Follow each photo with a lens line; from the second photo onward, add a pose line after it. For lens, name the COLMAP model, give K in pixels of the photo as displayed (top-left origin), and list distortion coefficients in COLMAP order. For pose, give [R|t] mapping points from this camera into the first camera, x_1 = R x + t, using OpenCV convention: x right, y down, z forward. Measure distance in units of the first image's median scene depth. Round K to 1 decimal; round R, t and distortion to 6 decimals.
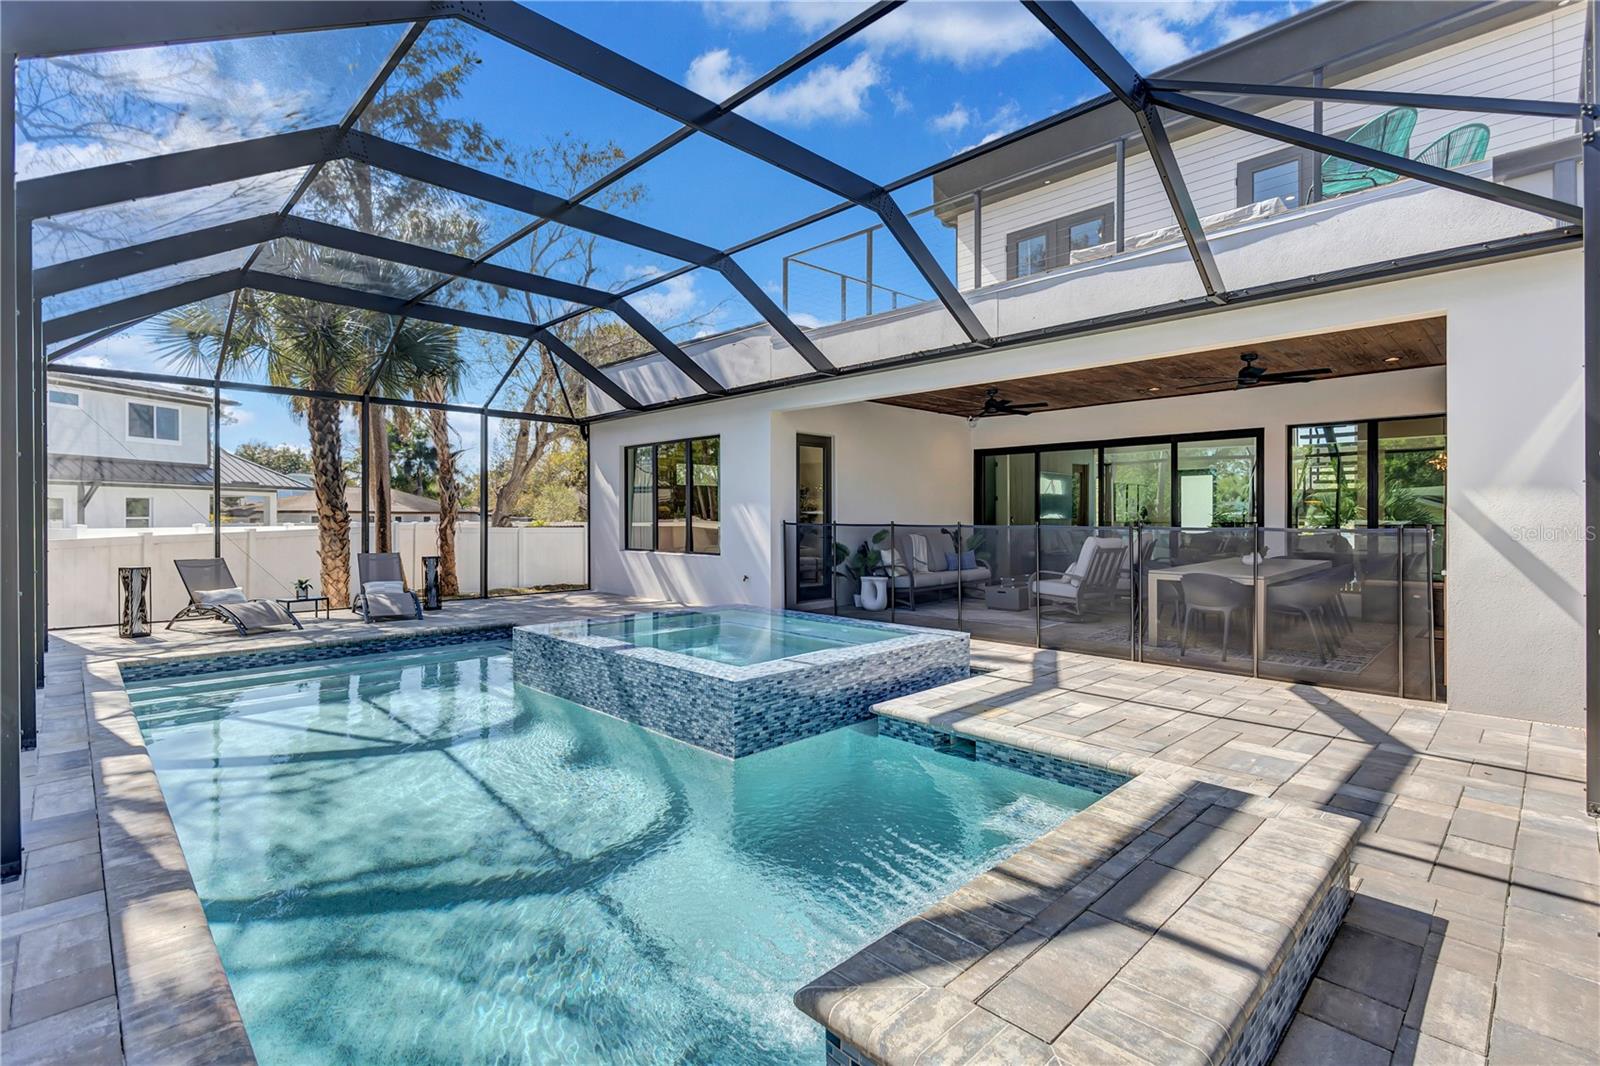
lens RADIAL K [[745.3, 0, 800.0], [0, 745.3, 533.0], [0, 0, 1]] dist [-0.000138, 0.000164]
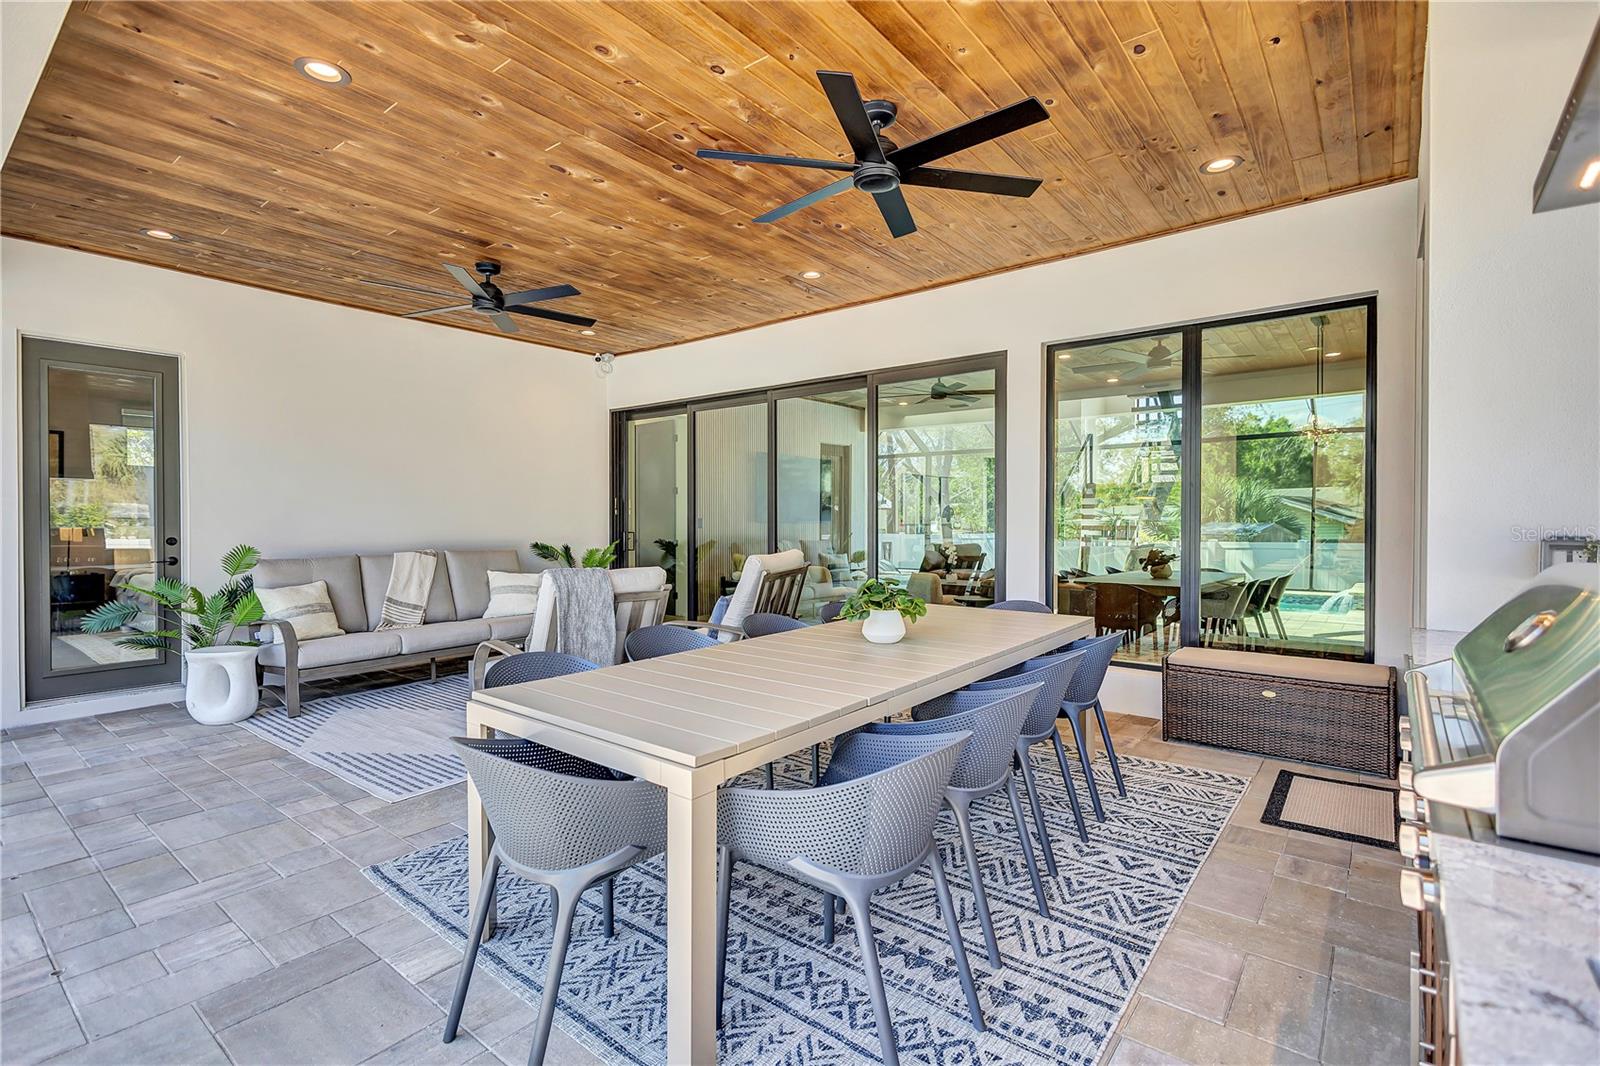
lens RADIAL K [[732.9, 0, 798.0], [0, 732.9, 533.5], [0, 0, 1]] dist [0.000577, 0.000050]
pose [[0.993073, -0.005537, 0.117367, 0.851015], [0.005605, 0.999984, -0.000246, -0.023243], [-0.117364, 0.000902, 0.993089, 1.025563]]
